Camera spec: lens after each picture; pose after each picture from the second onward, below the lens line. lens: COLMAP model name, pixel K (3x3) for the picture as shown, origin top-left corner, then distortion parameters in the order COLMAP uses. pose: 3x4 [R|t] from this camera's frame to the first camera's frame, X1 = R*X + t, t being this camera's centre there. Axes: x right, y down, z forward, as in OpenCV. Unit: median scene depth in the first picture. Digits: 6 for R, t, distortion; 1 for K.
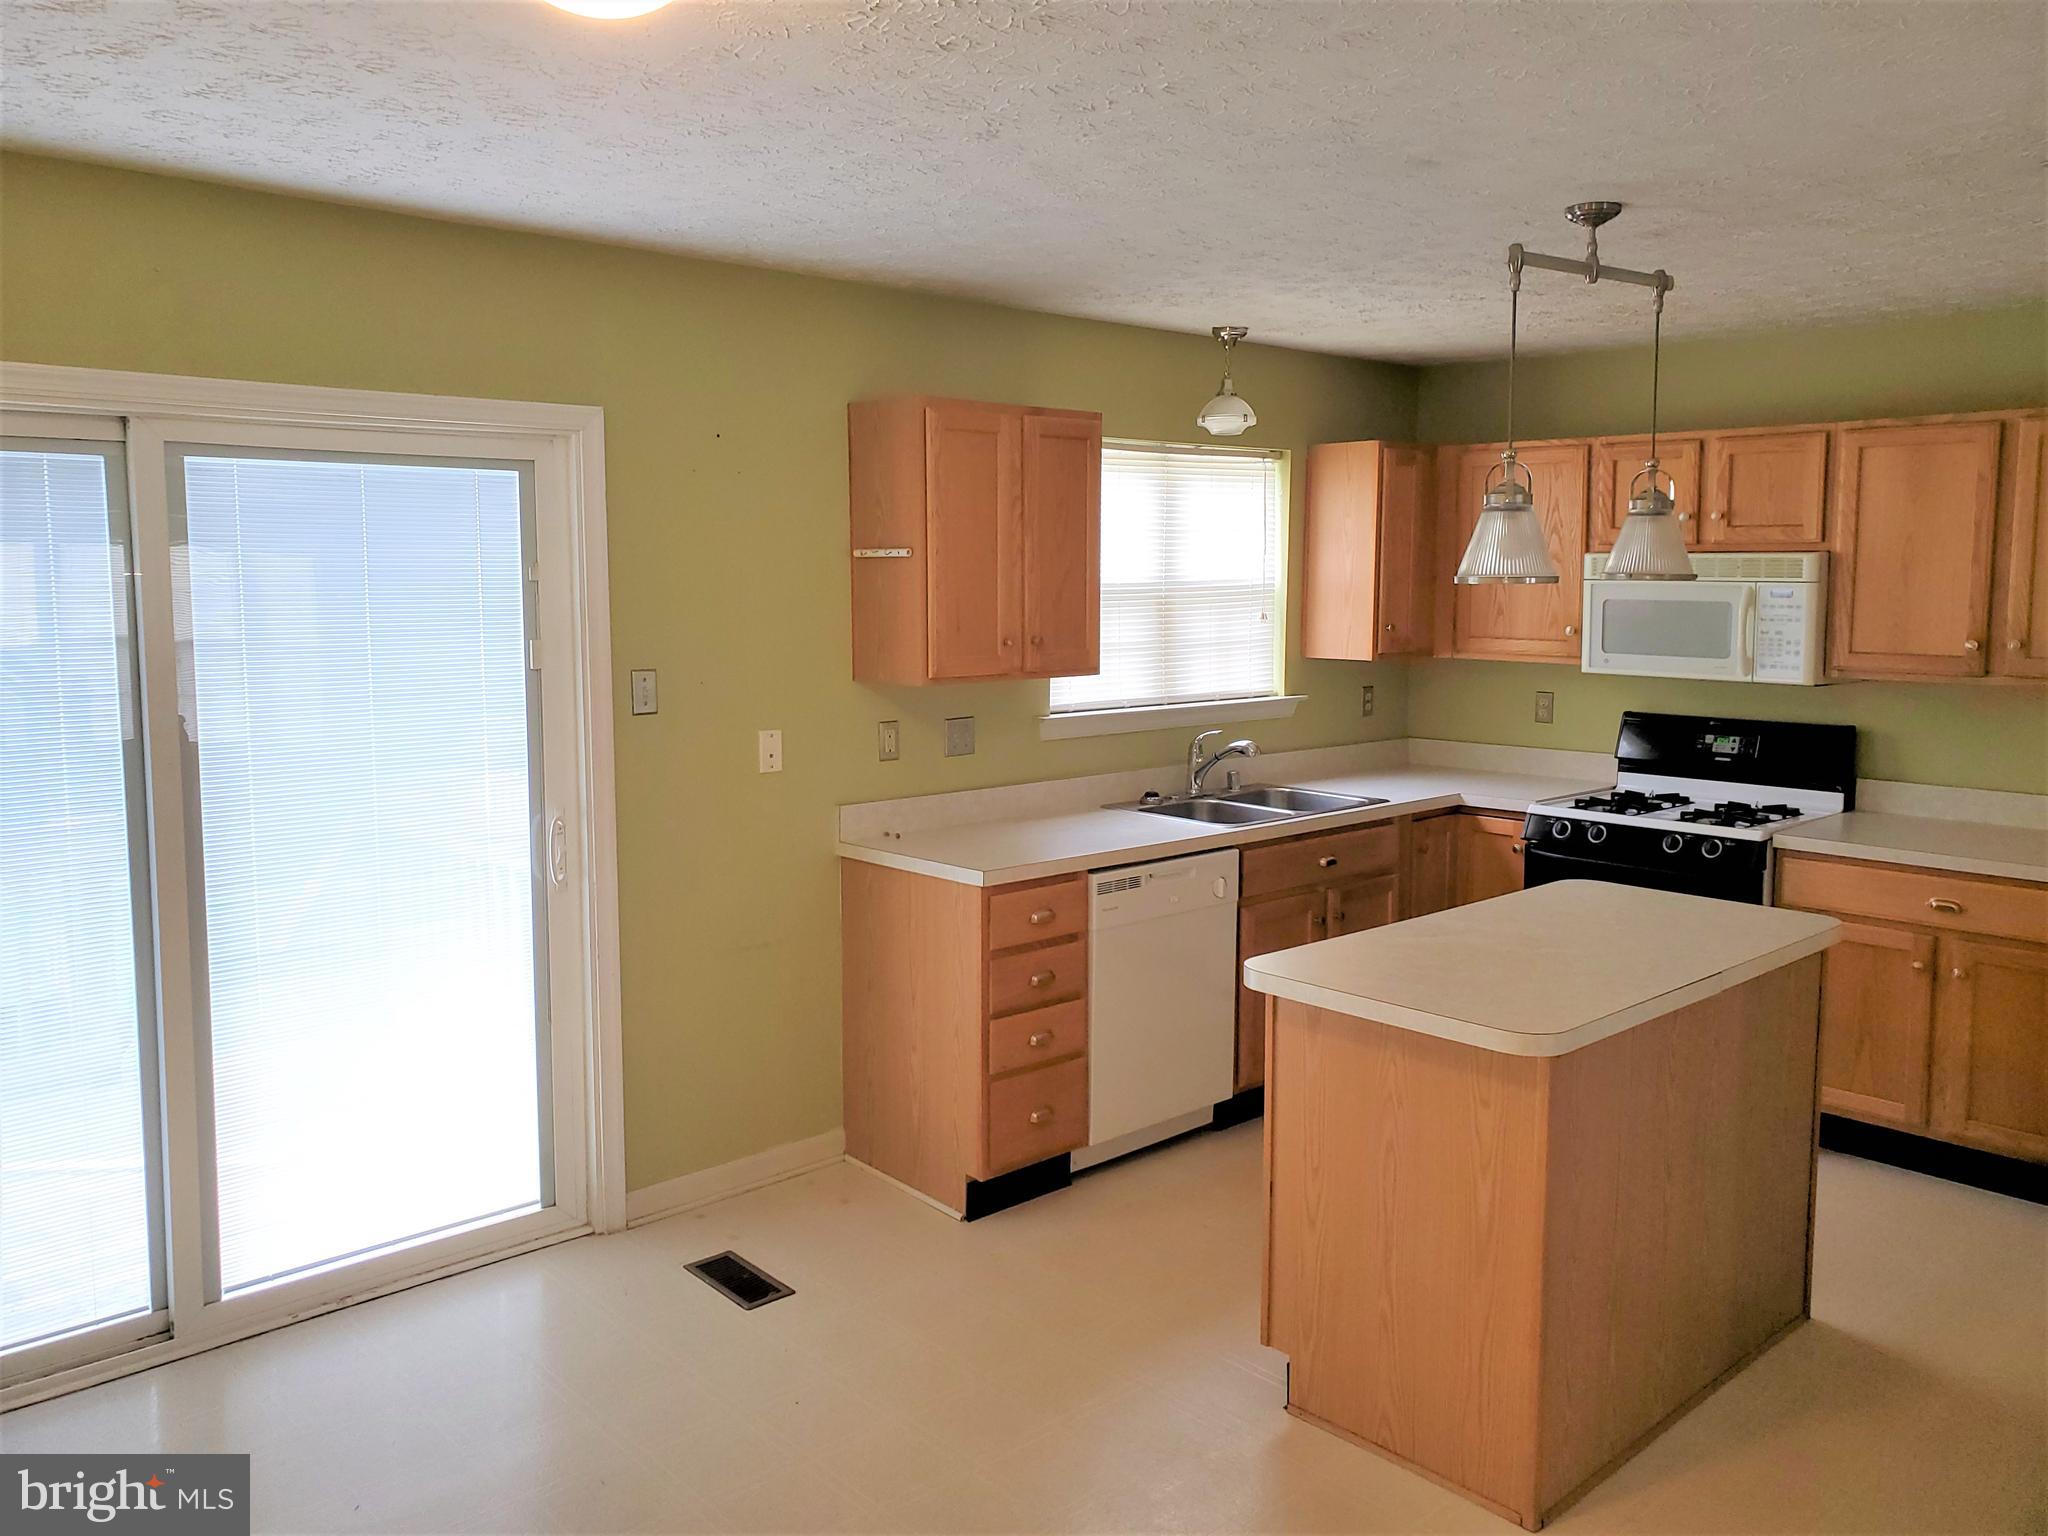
lens RADIAL K [[1582.2, 0, 1024.0], [0, 1582.2, 768.0], [0, 0, 1]] dist [-0.010281, -0.006186]
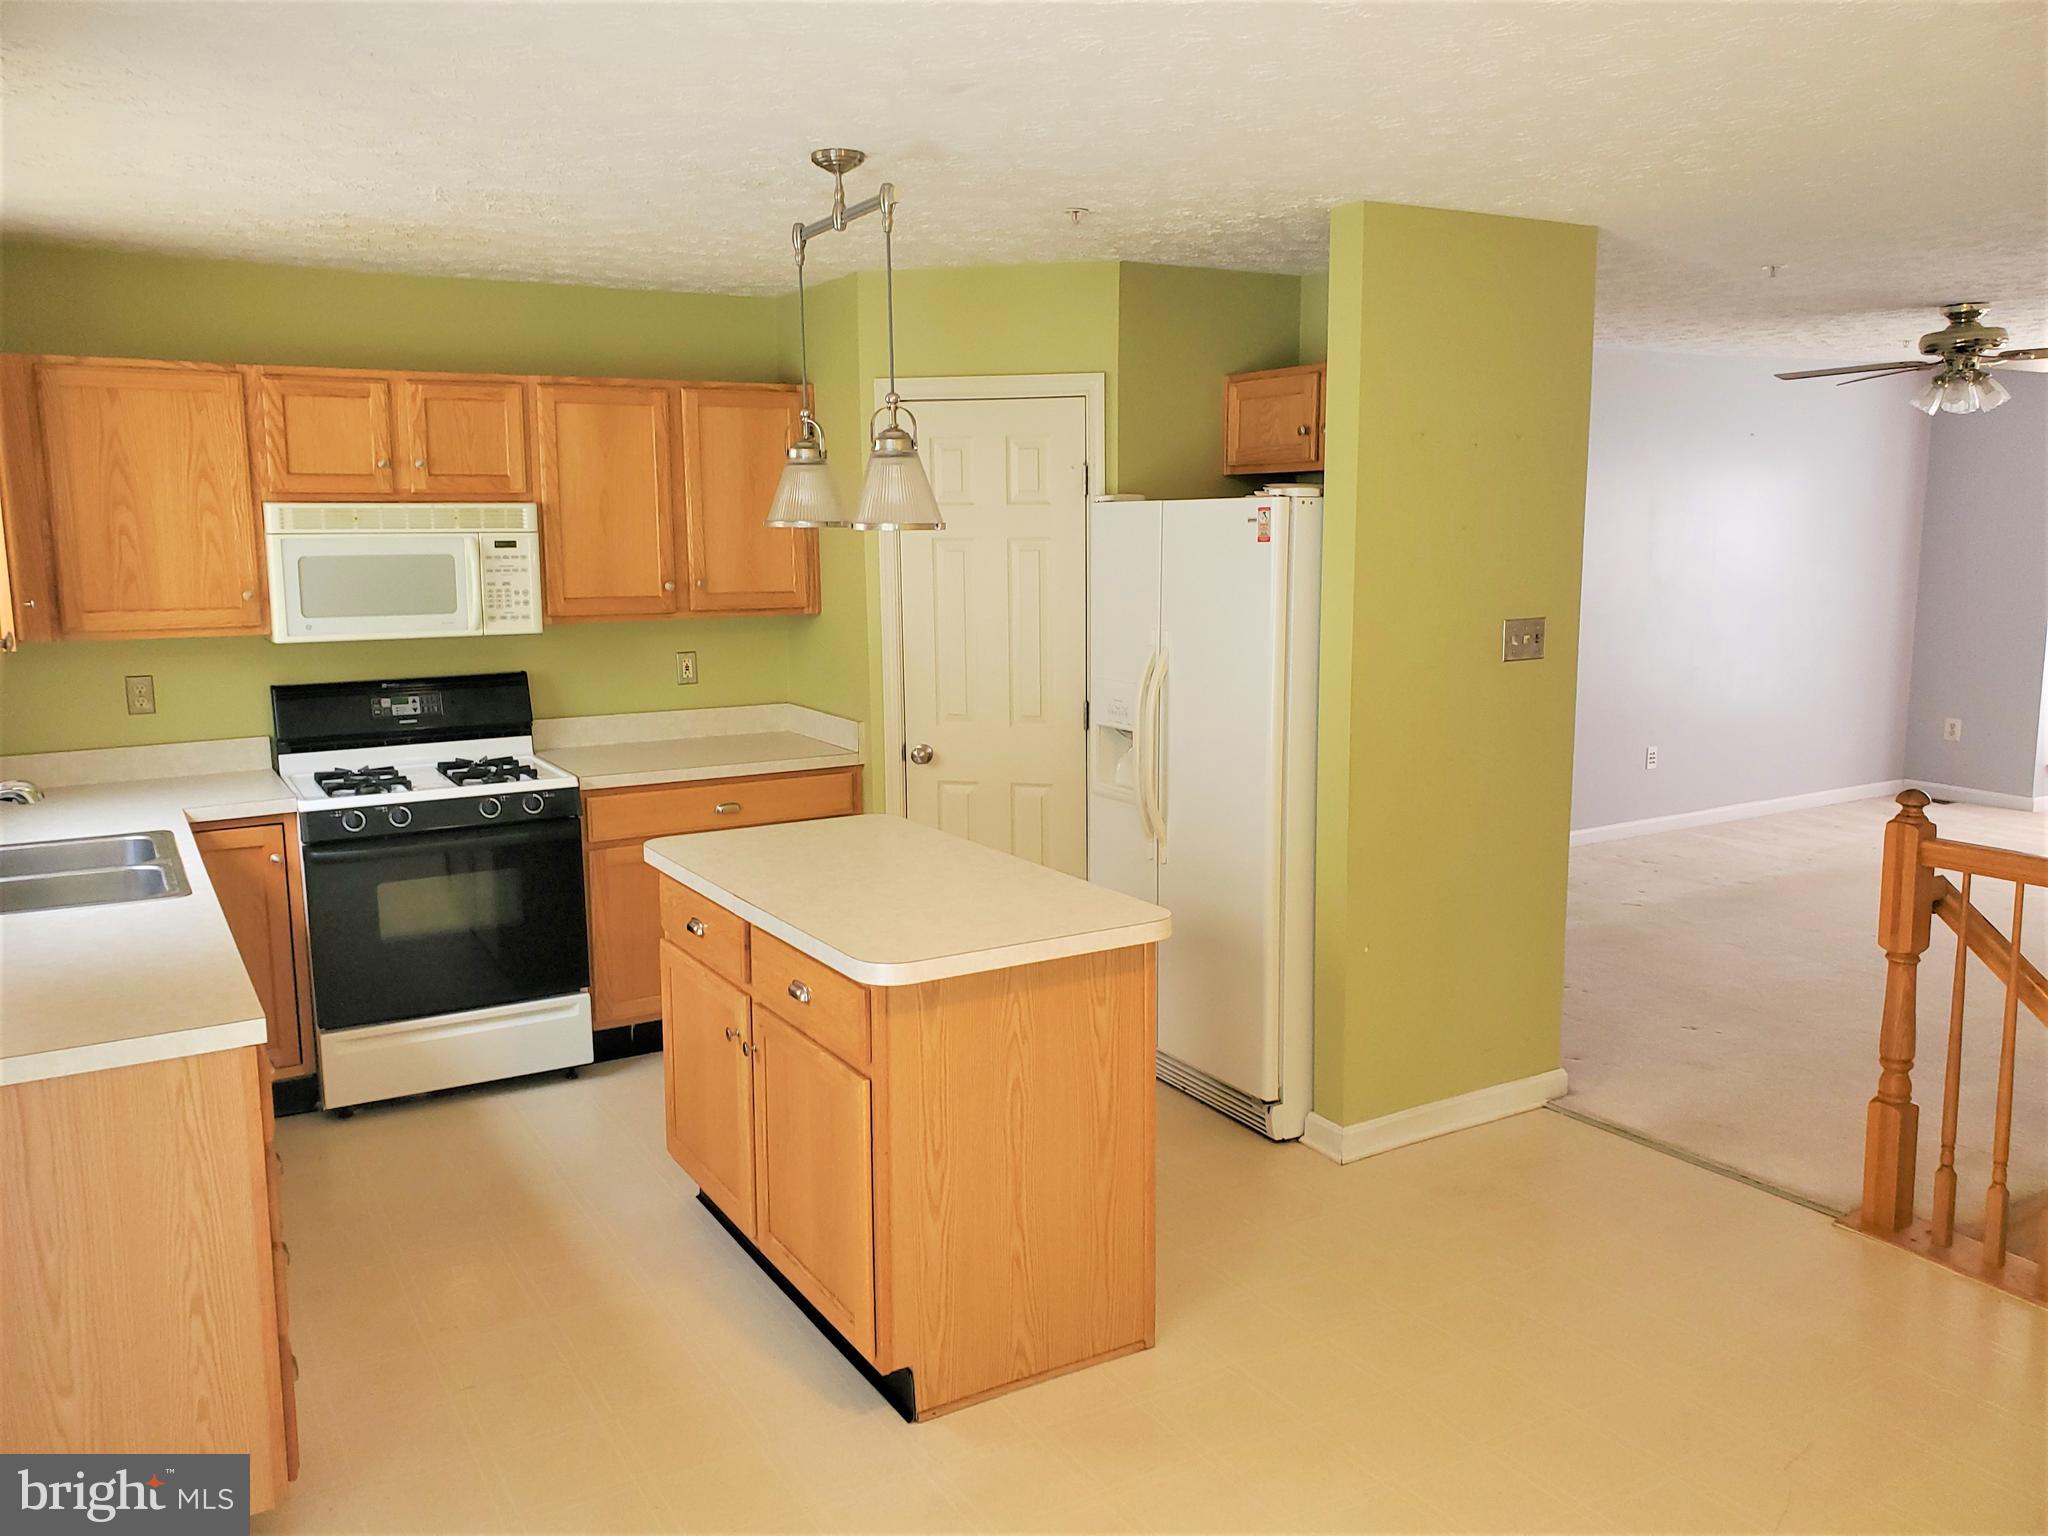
lens RADIAL K [[1598.2, 0, 1024.0], [0, 1598.2, 768.0], [0, 0, 1]] dist [0.003666, -0.001738]
pose [[0.211614, -0.148721, 0.965972, -0.444291], [0.131026, 0.983750, 0.122755, -0.051560], [-0.968531, 0.100591, 0.227662, 0.458541]]
